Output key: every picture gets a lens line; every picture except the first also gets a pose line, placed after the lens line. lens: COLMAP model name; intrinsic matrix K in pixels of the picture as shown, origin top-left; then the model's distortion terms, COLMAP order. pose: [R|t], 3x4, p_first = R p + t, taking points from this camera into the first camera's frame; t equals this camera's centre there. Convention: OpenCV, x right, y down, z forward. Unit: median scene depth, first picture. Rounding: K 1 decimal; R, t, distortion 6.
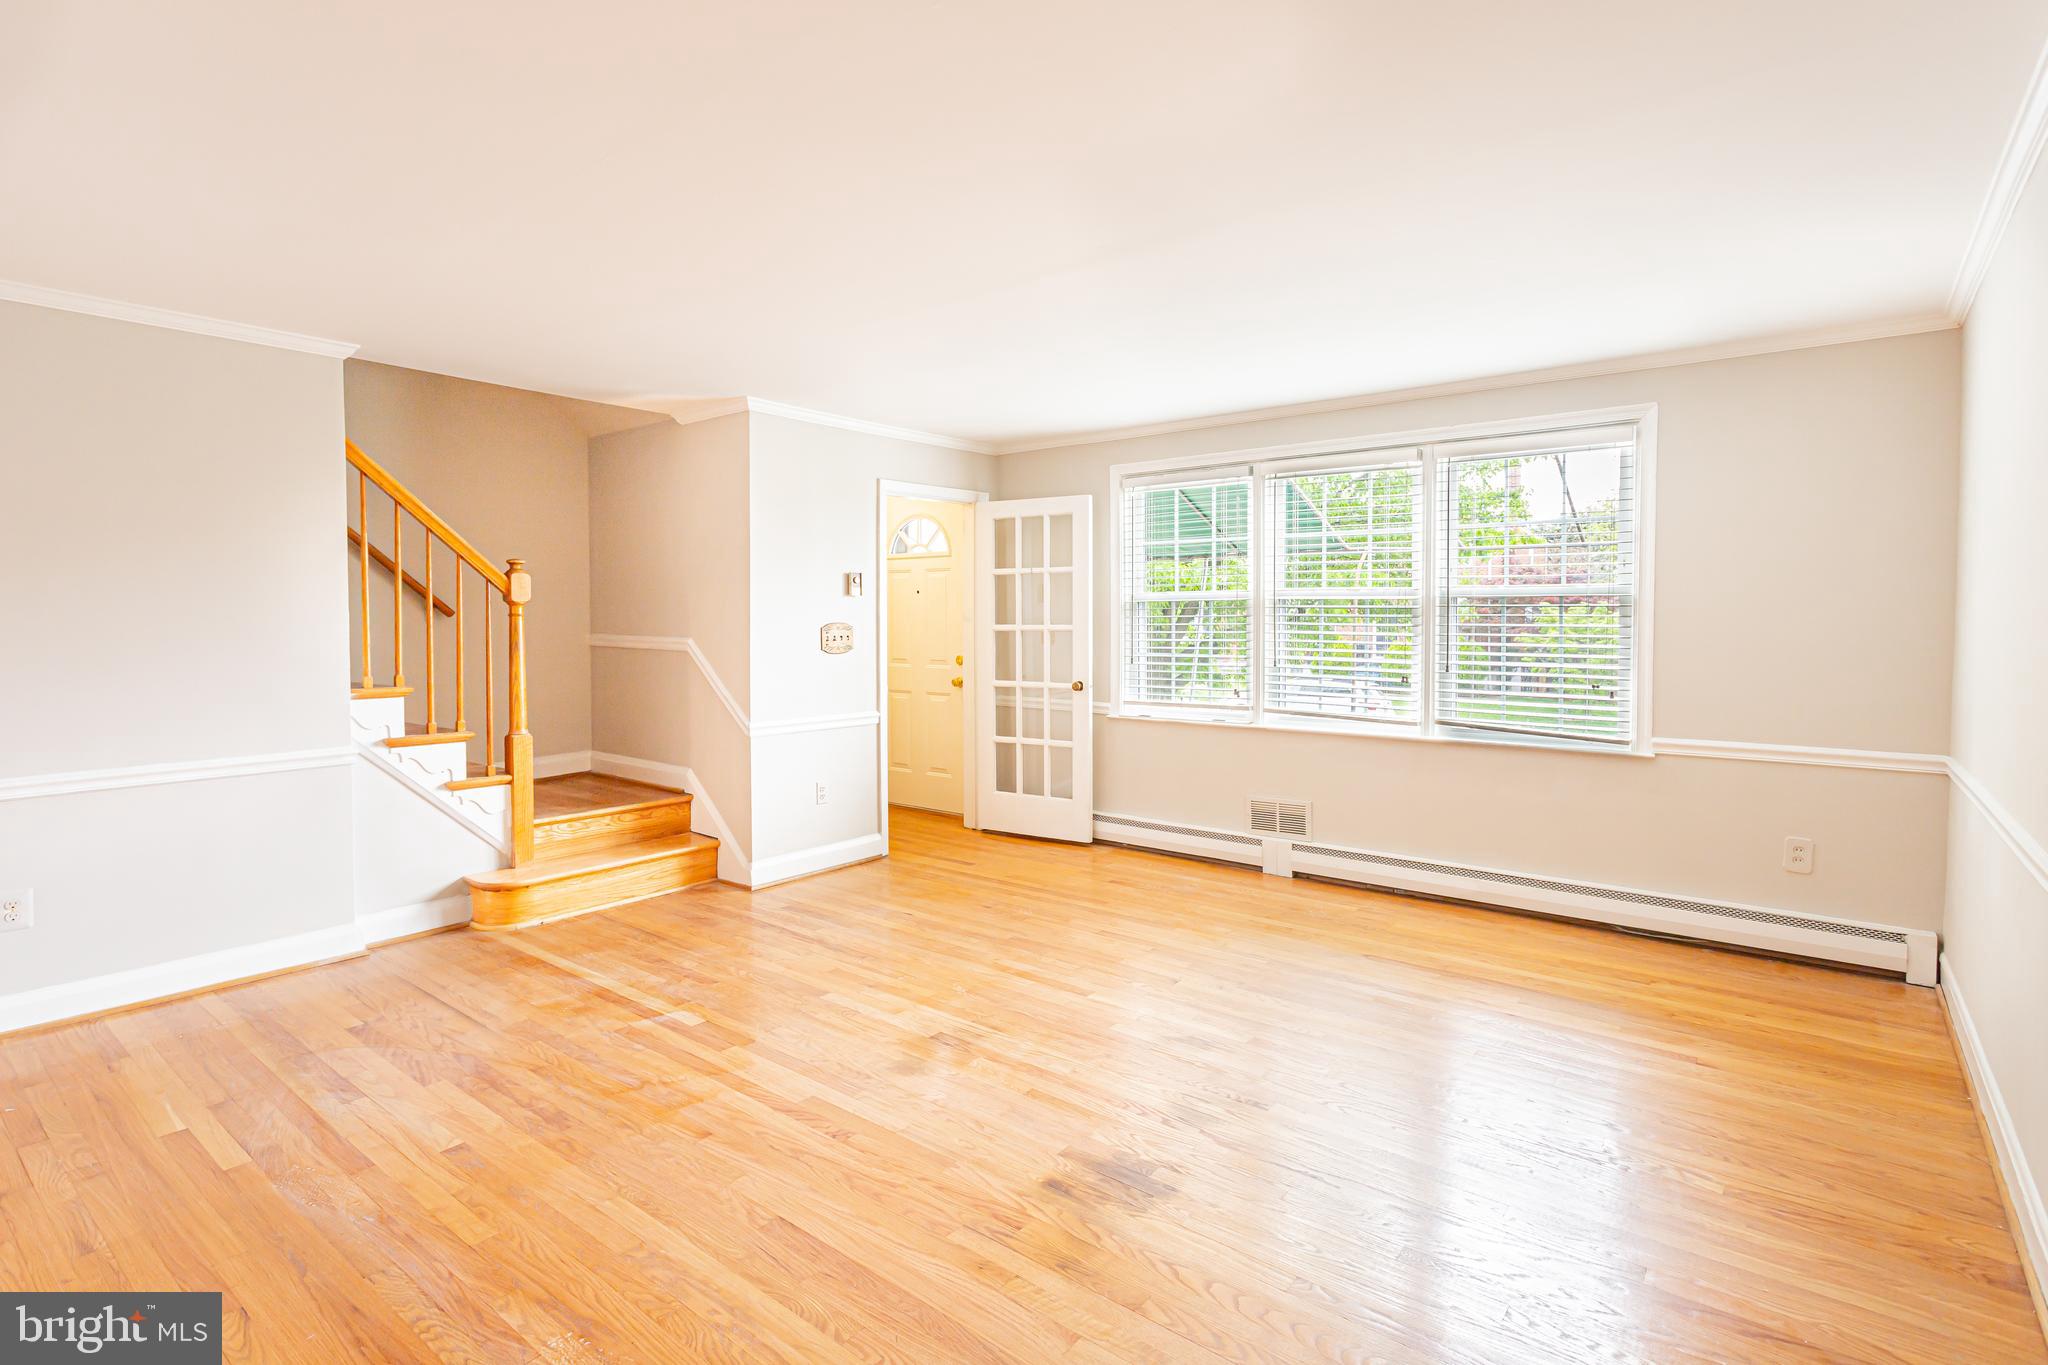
lens RADIAL K [[995.8, 0, 1002.1], [0, 995.8, 645.2], [0, 0, 1]] dist [-0.001333, -0.000286]
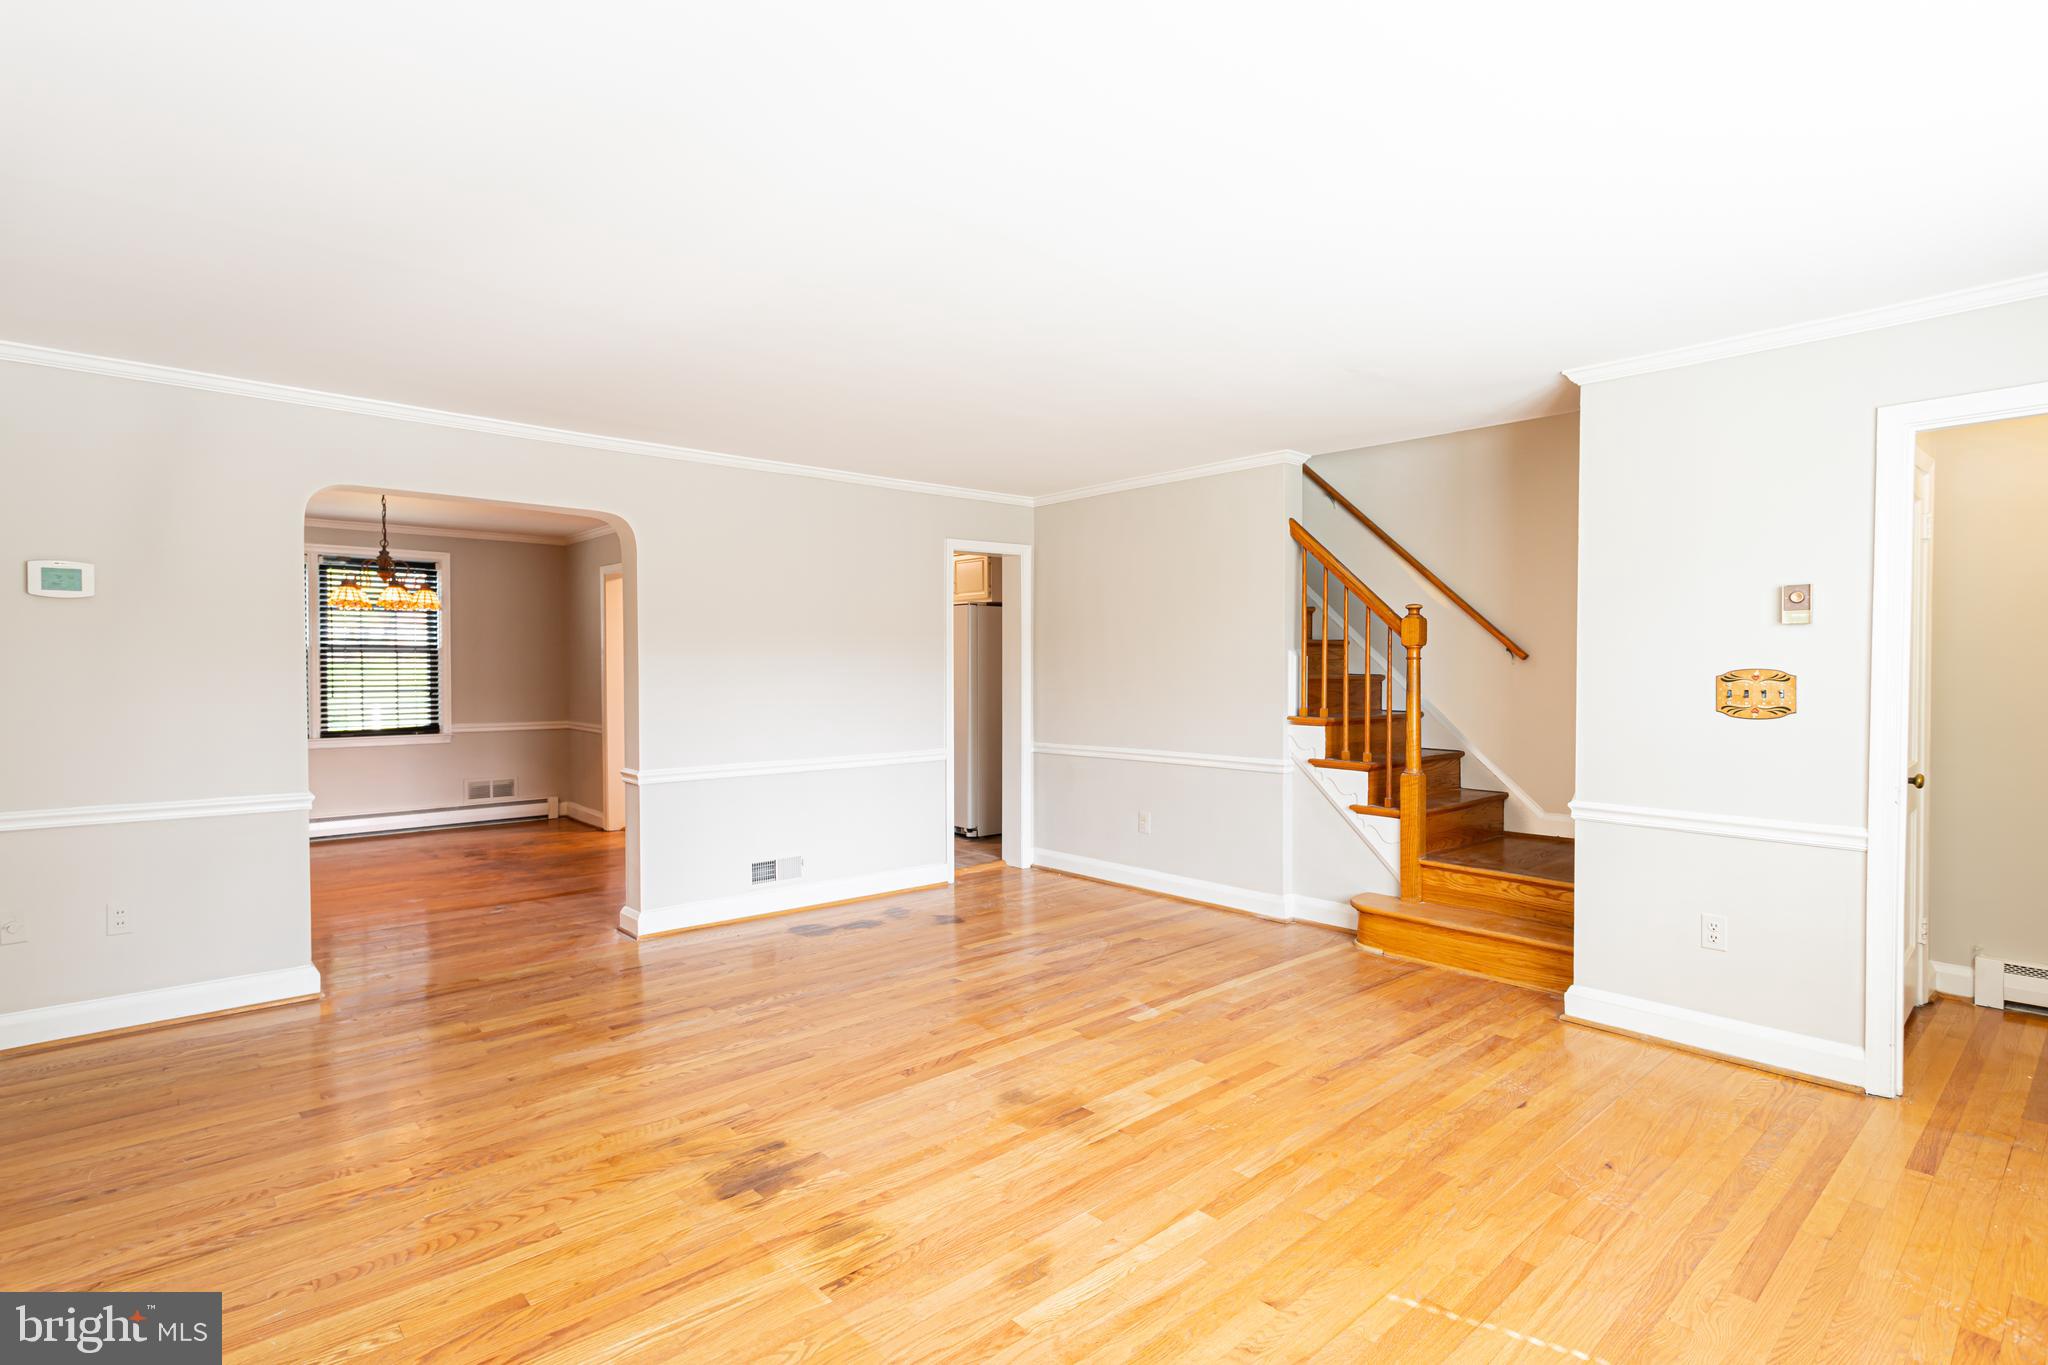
lens RADIAL K [[1010.0, 0, 1030.7], [0, 1010.0, 678.6], [0, 0, 1]] dist [-0.000849, 0.000489]
pose [[-0.149513, 0.017722, -0.988601, 0.756095], [-0.025487, 0.999438, 0.021771, -0.026868], [0.988431, 0.028452, -0.148977, 0.939308]]
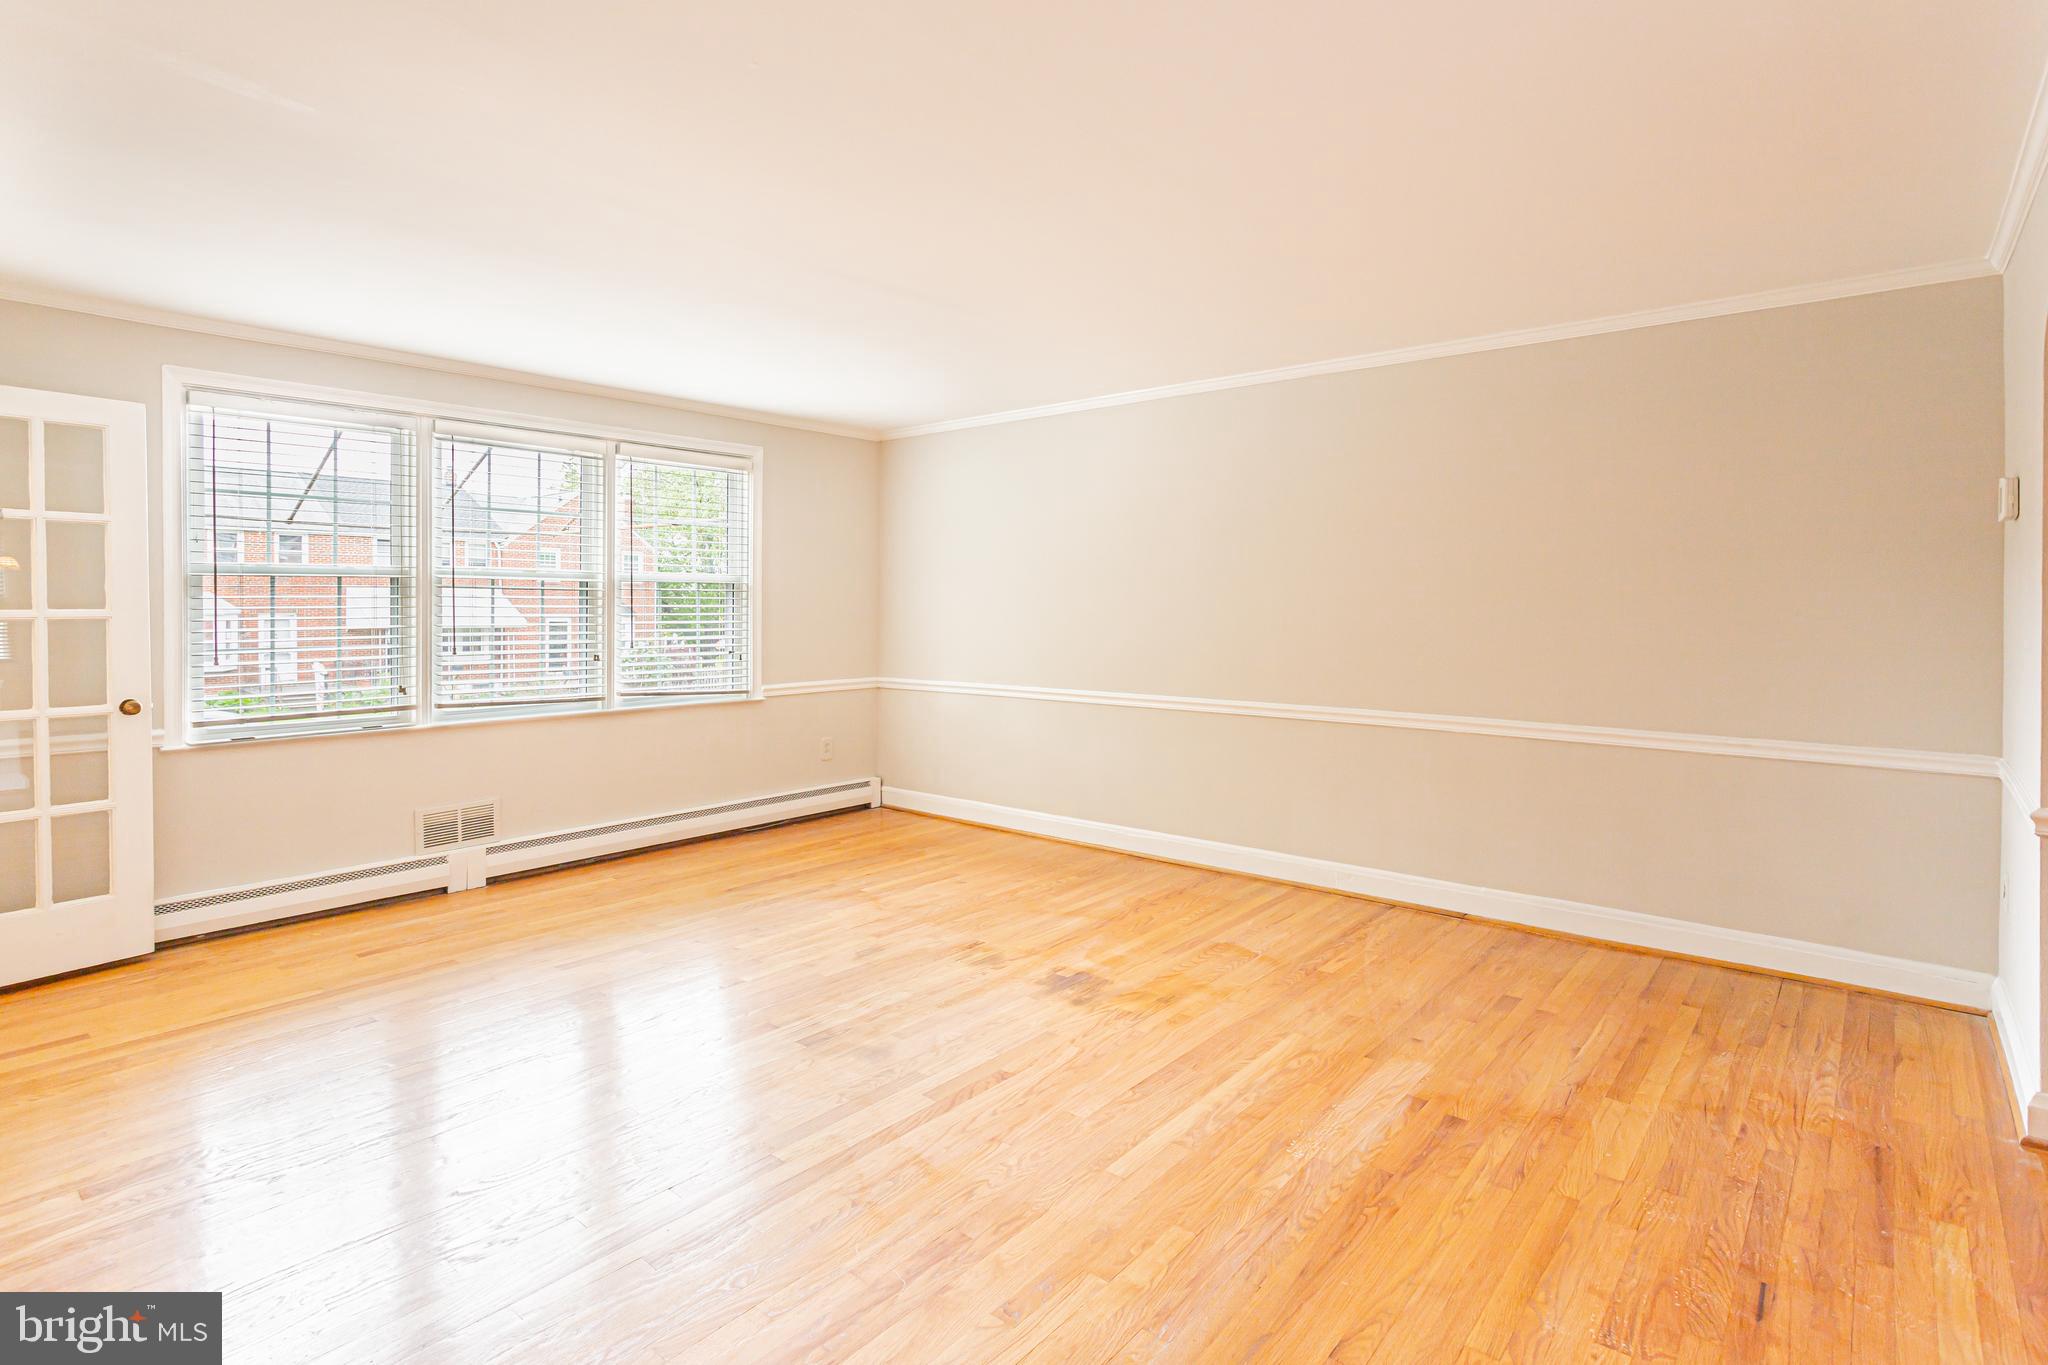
lens RADIAL K [[1039.0, 0, 1064.3], [0, 1039.0, 609.9], [0, 0, 1]] dist [-0.001619, -0.000429]
pose [[-0.010664, -0.006159, 0.999924, -0.906952], [0.027128, 0.999611, 0.006446, -0.012893], [-0.999575, 0.027195, -0.010493, 0.657193]]
